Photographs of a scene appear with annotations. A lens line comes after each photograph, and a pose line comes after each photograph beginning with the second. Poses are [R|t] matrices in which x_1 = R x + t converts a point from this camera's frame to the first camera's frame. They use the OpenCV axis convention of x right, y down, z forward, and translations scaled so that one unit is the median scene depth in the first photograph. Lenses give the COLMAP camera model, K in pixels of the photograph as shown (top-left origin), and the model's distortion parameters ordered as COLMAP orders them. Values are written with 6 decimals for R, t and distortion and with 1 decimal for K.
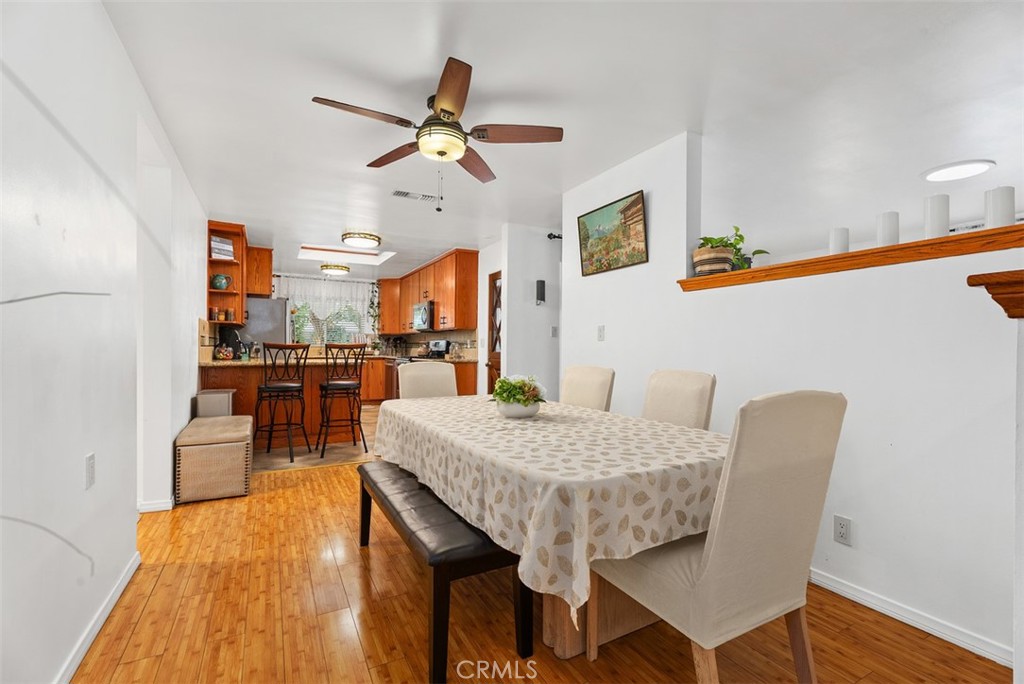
lens RADIAL K [[455.4, 0, 512.8], [0, 455.4, 347.3], [0, 0, 1]] dist [-0.001724, -0.000308]
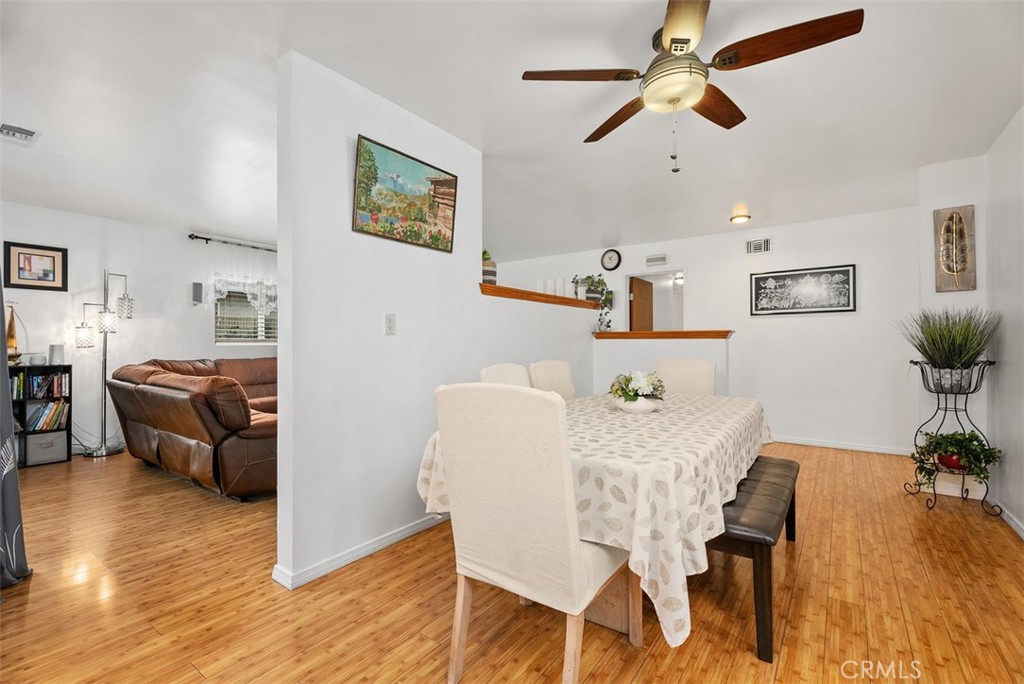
lens RADIAL K [[455.4, 0, 511.8], [0, 455.4, 338.4], [0, 0, 1]] dist [-0.001724, -0.000308]
pose [[-0.431832, 0.005088, 0.901940, -0.560655], [-0.003017, 0.999970, -0.007085, -0.004302], [-0.901949, -0.005780, -0.431803, 1.194901]]
